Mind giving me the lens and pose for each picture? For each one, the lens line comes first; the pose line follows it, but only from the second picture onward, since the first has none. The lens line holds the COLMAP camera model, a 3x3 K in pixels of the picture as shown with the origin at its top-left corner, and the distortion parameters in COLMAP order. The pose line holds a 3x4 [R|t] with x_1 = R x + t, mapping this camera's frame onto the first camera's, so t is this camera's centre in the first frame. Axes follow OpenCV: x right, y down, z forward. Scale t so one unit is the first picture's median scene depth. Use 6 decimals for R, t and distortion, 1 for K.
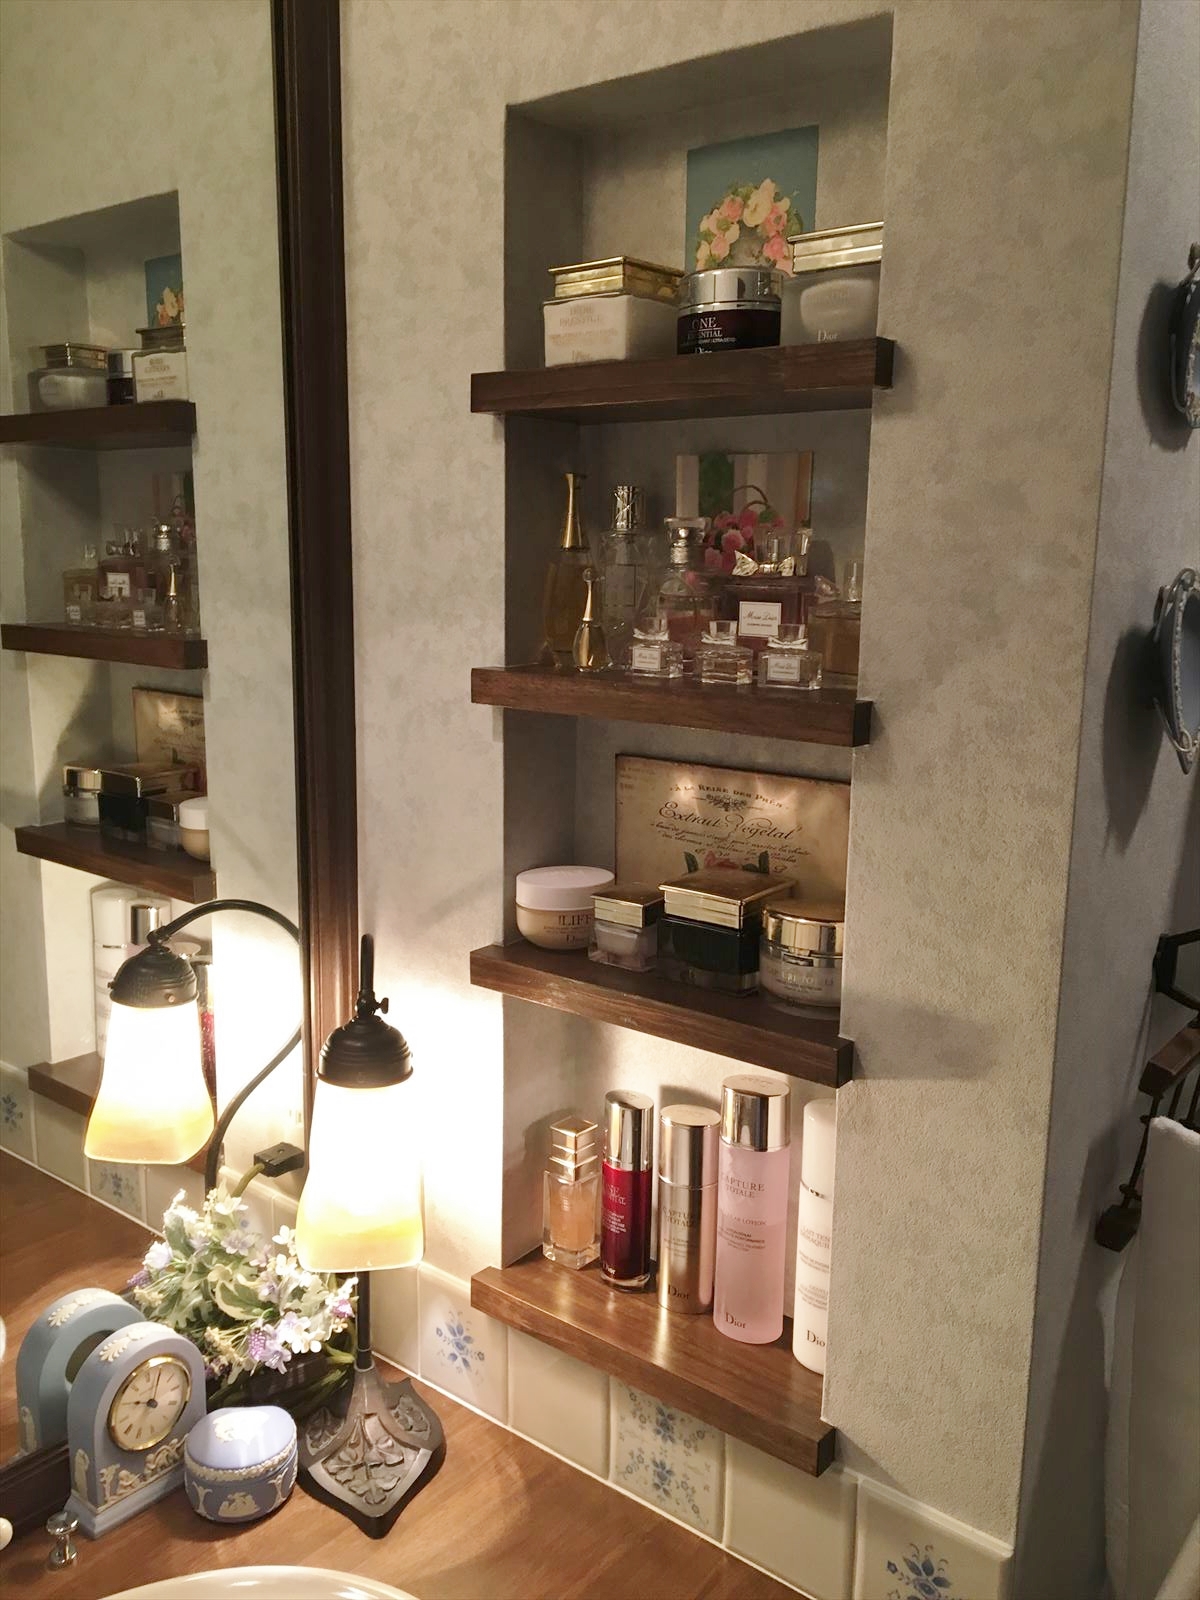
lens RADIAL K [[1365.8, 0, 607.7], [0, 1365.8, 803.9], [0, 0, 1]] dist [0.083897, -0.148866]
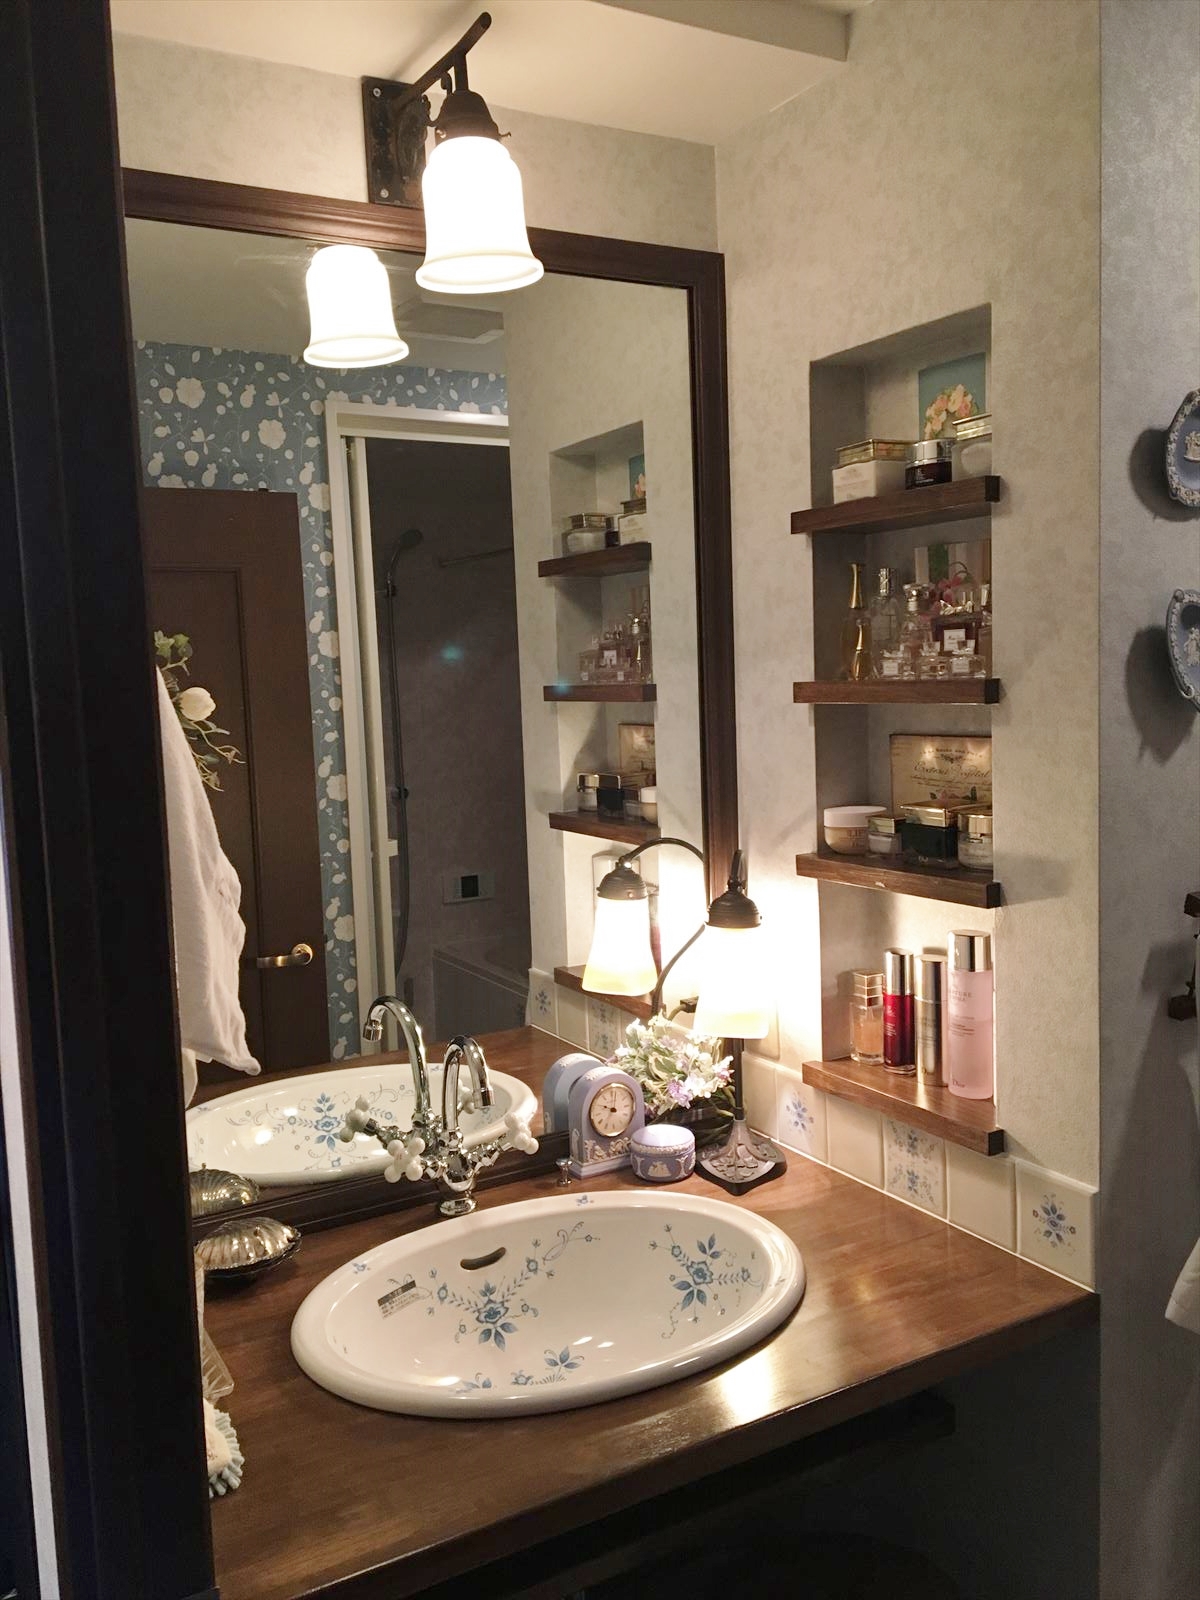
lens RADIAL K [[1365.8, 0, 590.2], [0, 1365.8, 808.6], [0, 0, 1]] dist [0.083897, -0.148866]
pose [[0.928337, -0.012623, -0.371526, 0.288336], [-0.016462, 0.997047, -0.075009, 0.184337], [0.371376, 0.075749, 0.925387, -0.635578]]
